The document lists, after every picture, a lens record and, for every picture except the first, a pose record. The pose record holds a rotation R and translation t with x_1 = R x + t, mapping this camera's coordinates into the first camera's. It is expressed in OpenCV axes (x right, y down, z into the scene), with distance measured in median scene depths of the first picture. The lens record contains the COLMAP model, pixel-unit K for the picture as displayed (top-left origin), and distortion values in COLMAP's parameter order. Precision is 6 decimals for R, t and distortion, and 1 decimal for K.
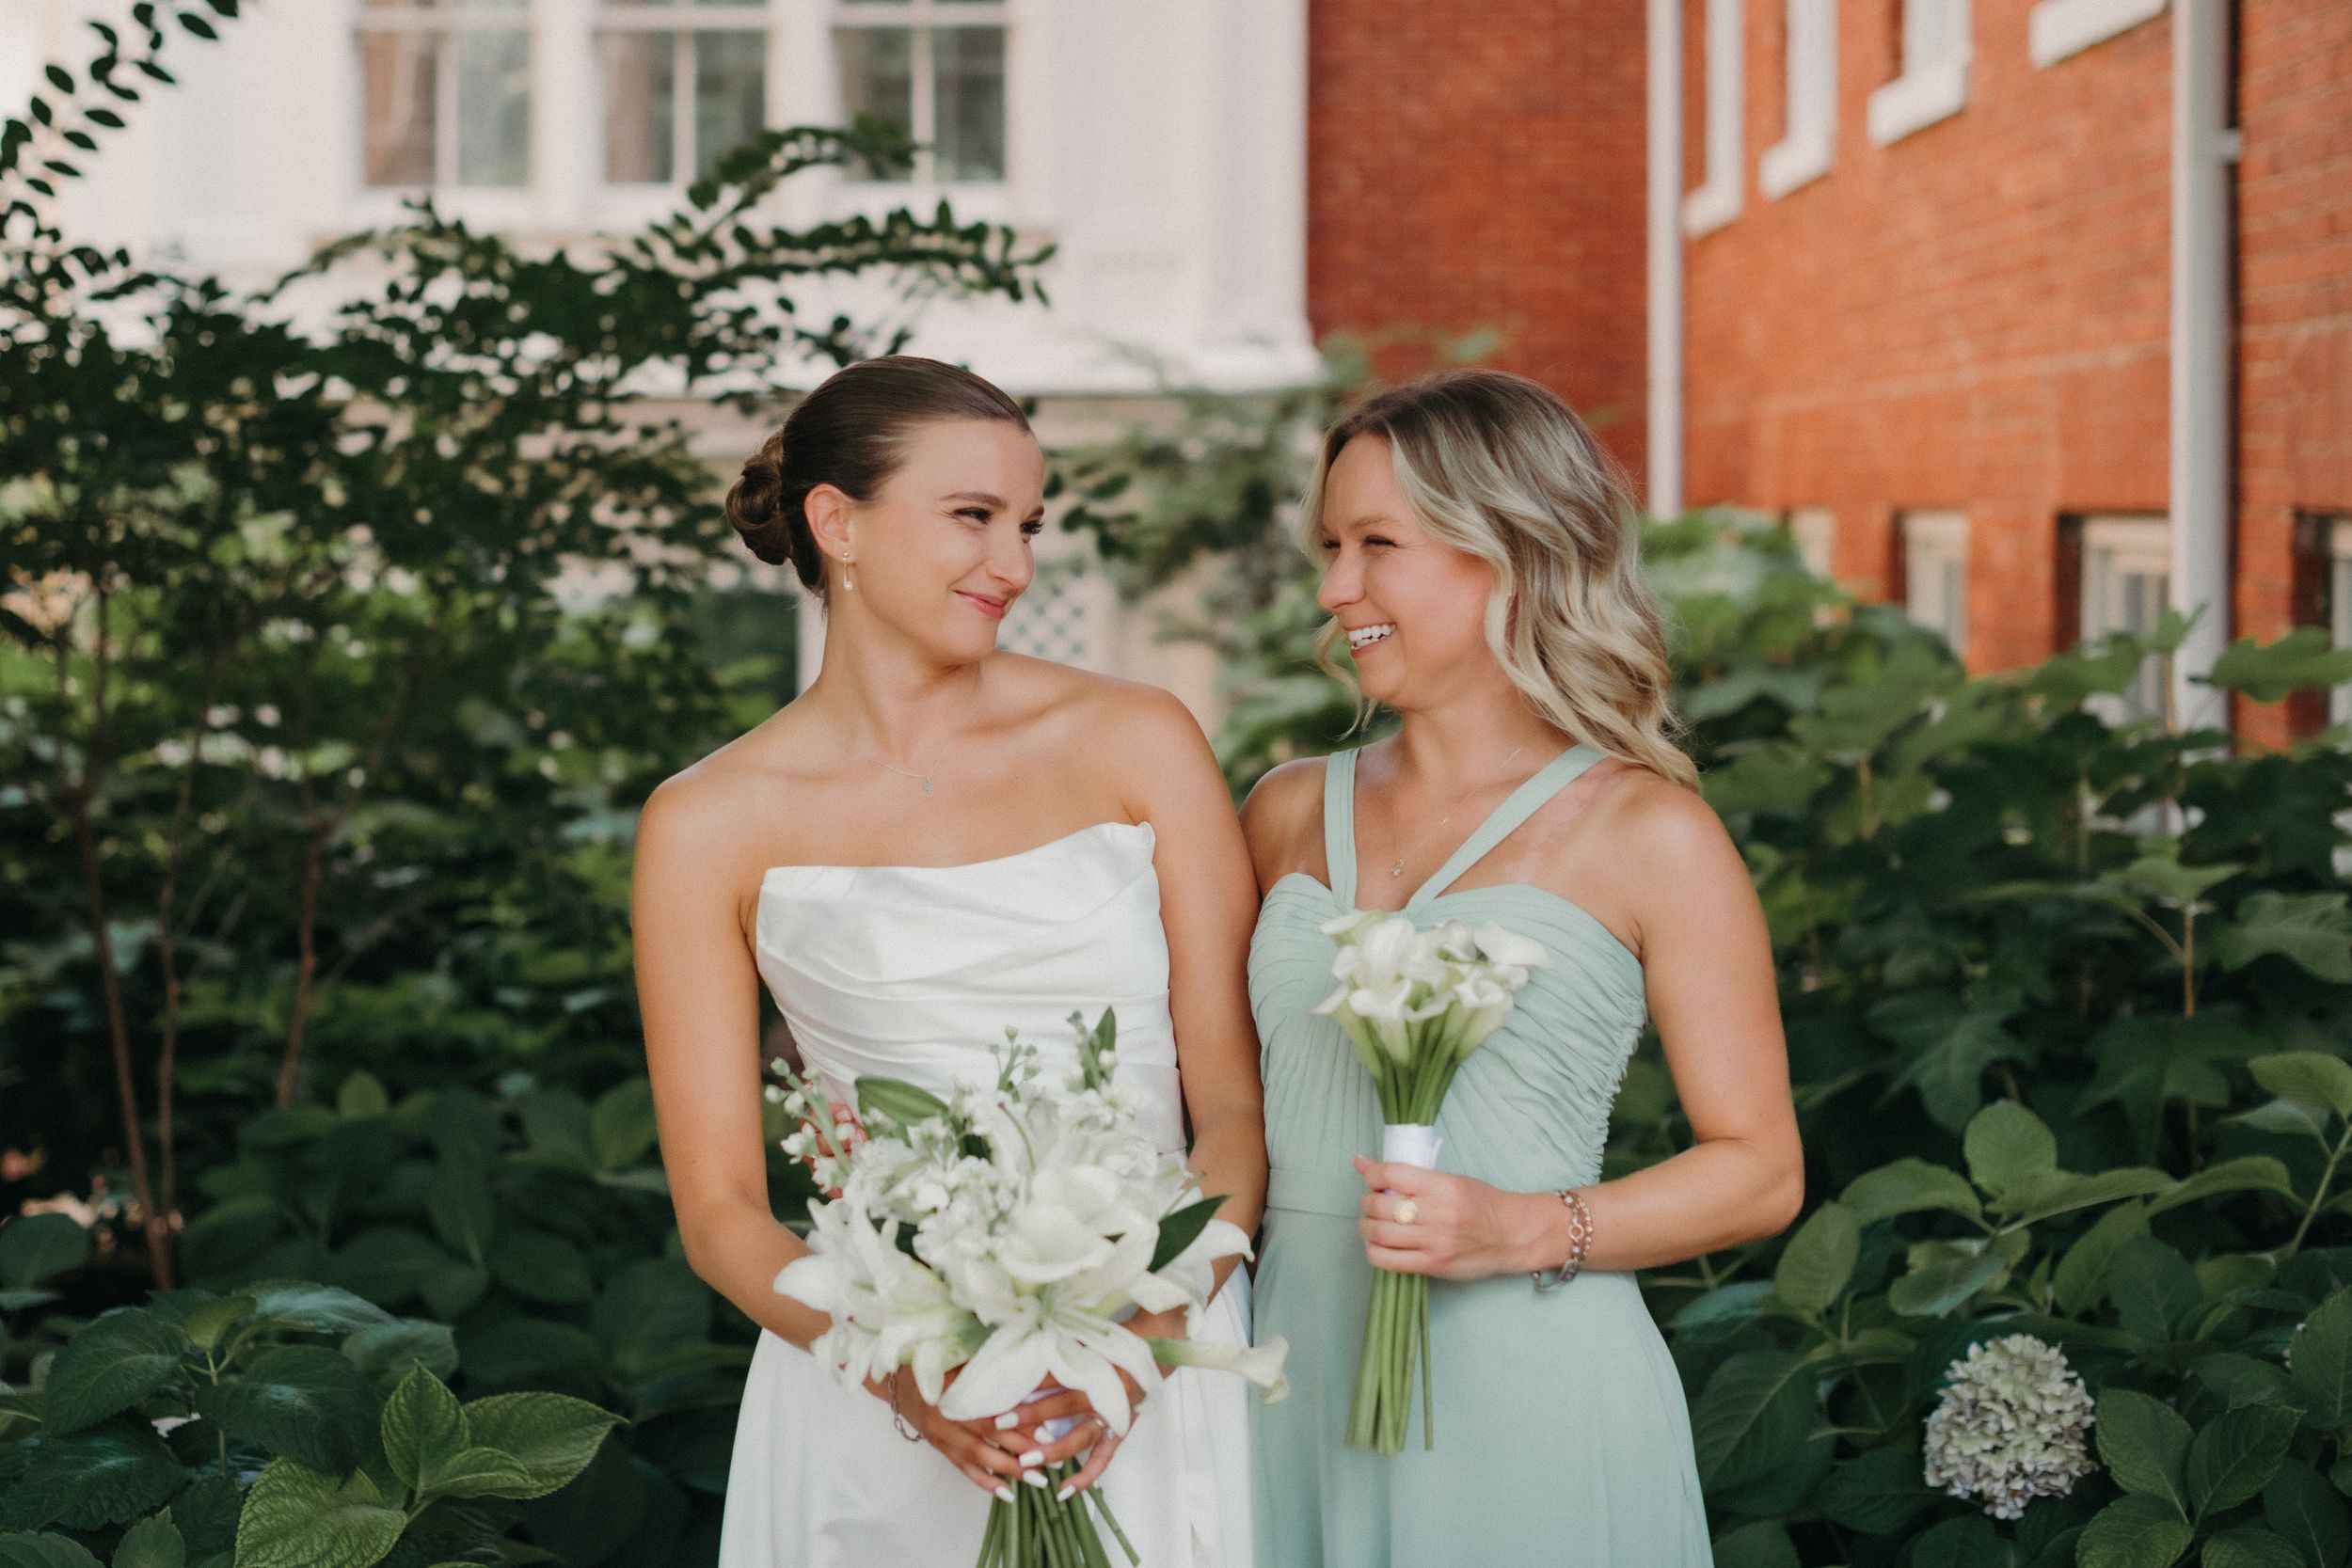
lens RADIAL K [[3238.1, 0, 1160.7], [0, 3238.1, 885.2], [0, 0, 1]] dist [-0.004155, 0.000000]
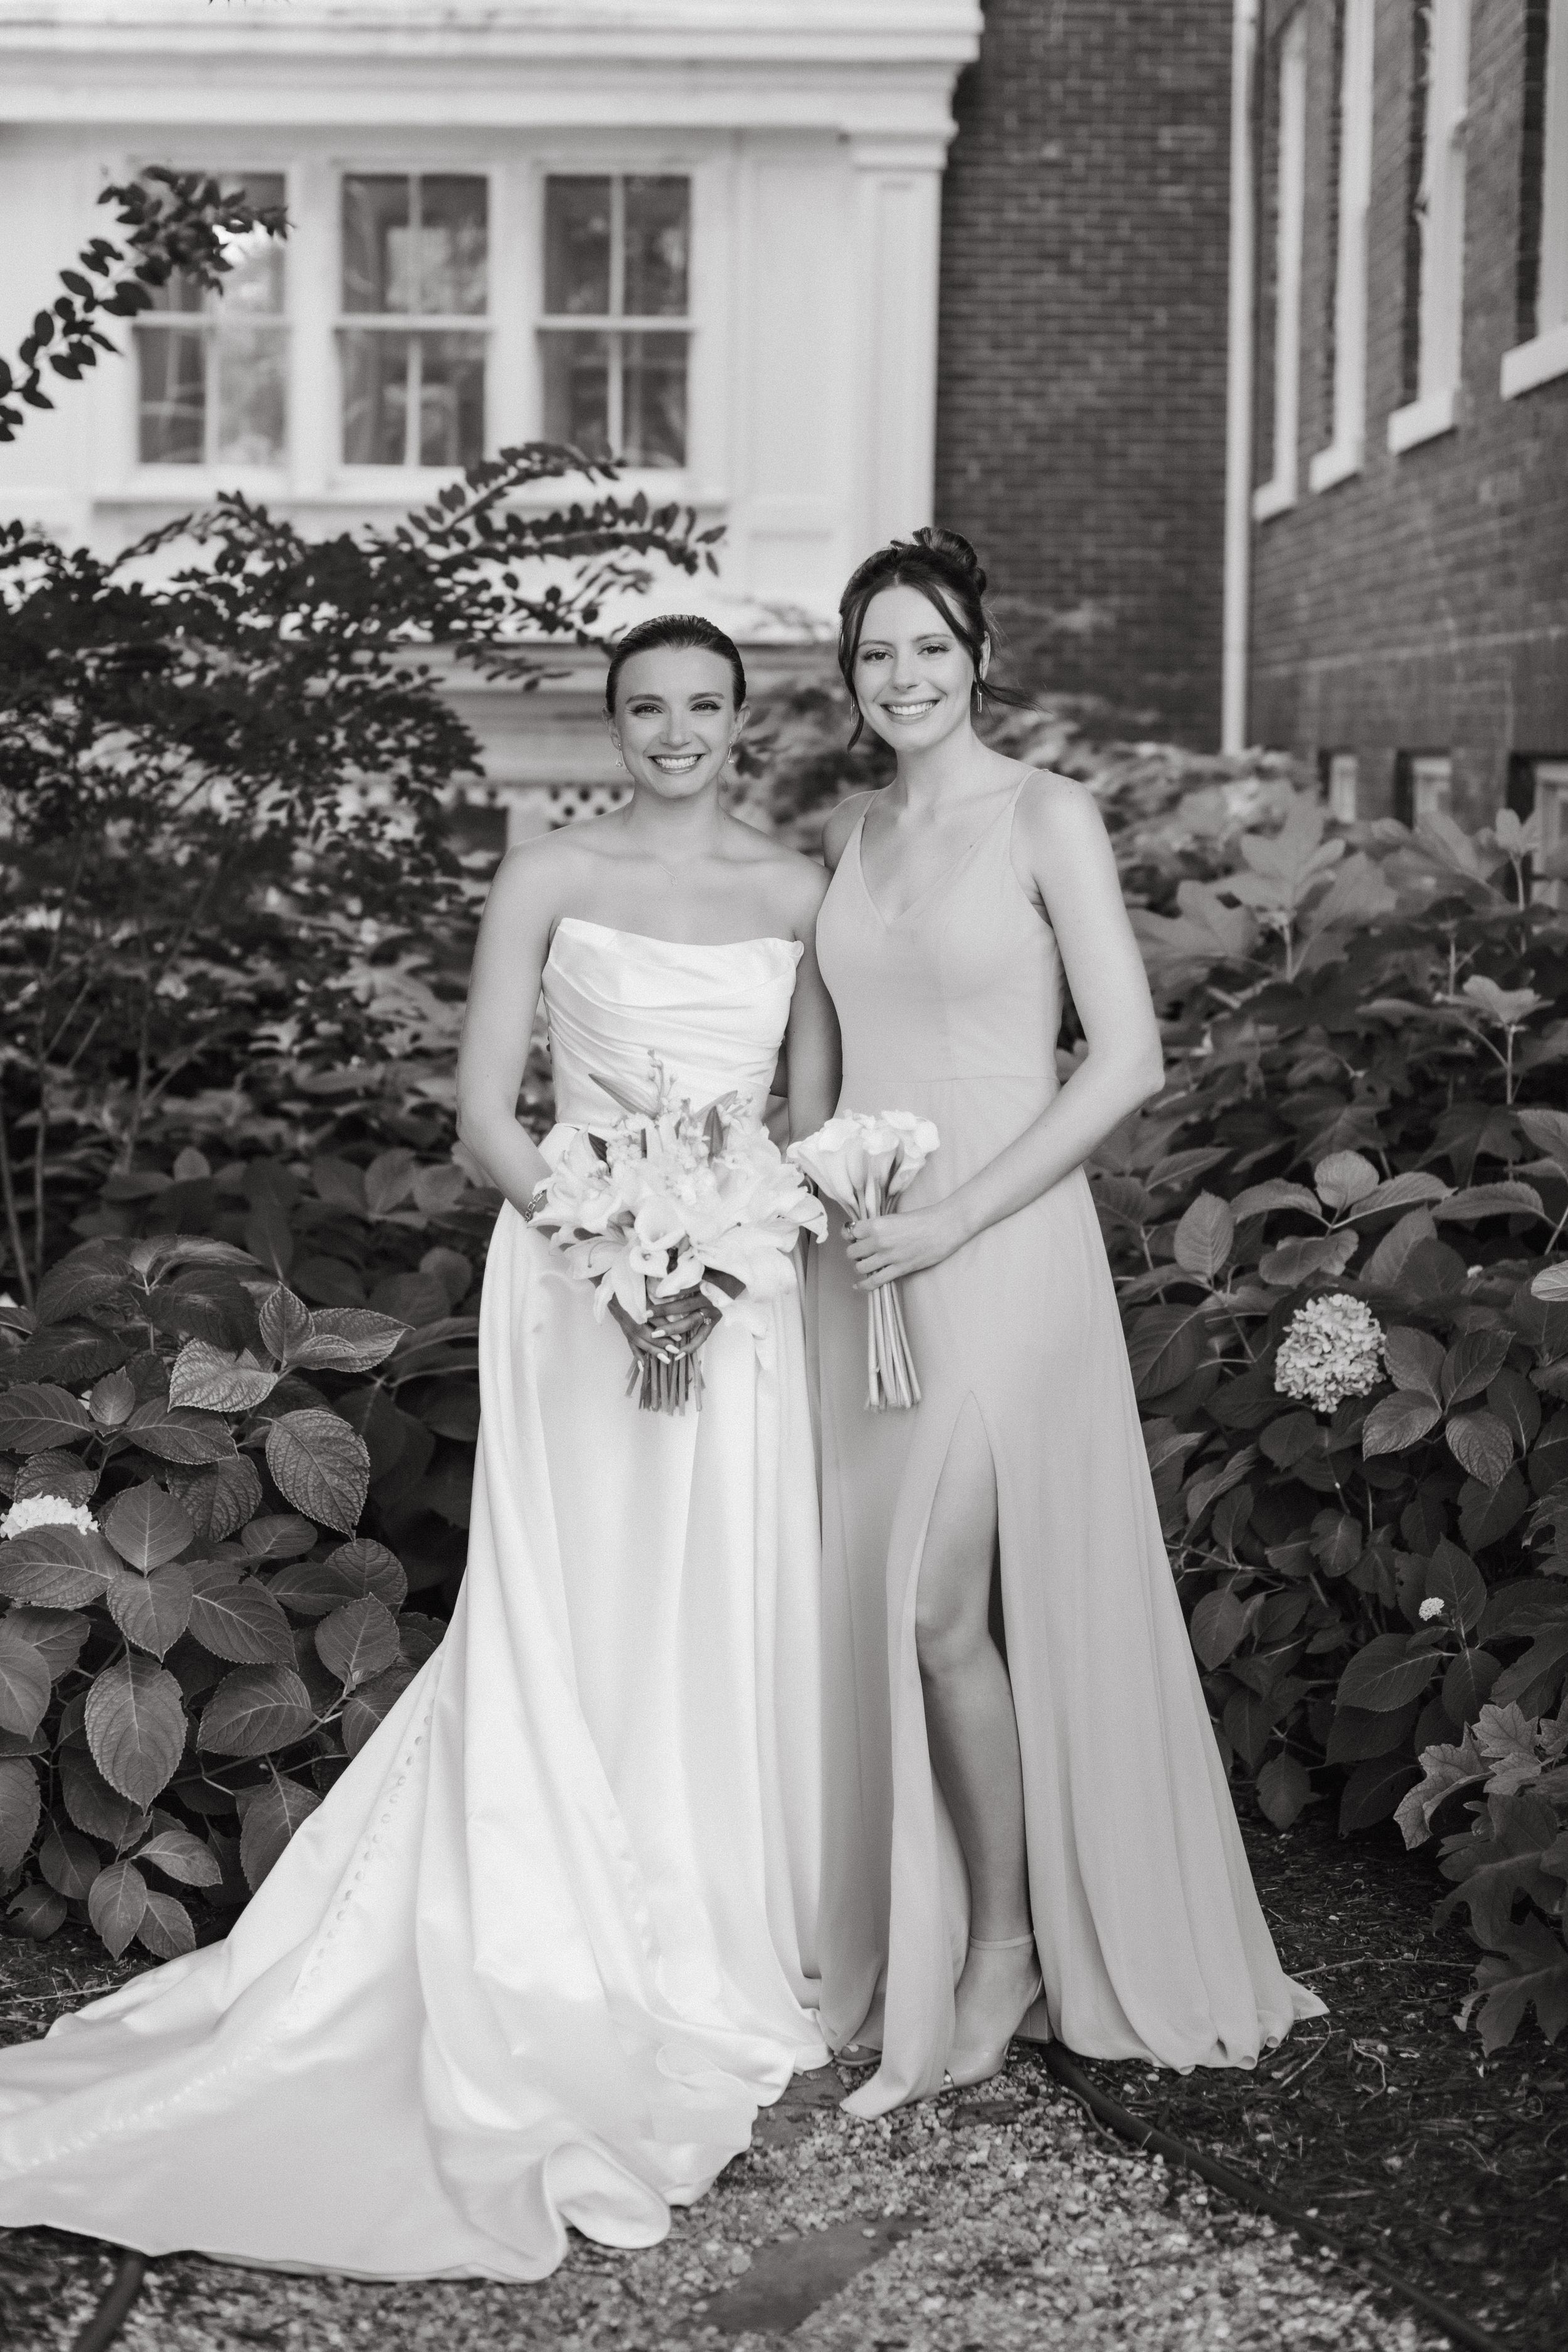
lens RADIAL K [[2918.1, 0, 723.7], [0, 2918.1, 1067.4], [0, 0, 1]] dist [-0.003210, 0.000000]
pose [[0.999334, 0.019192, -0.031030, 0.010330], [-0.019357, 0.999800, -0.005013, 0.023738], [0.030928, 0.005610, 0.999506, -0.187154]]
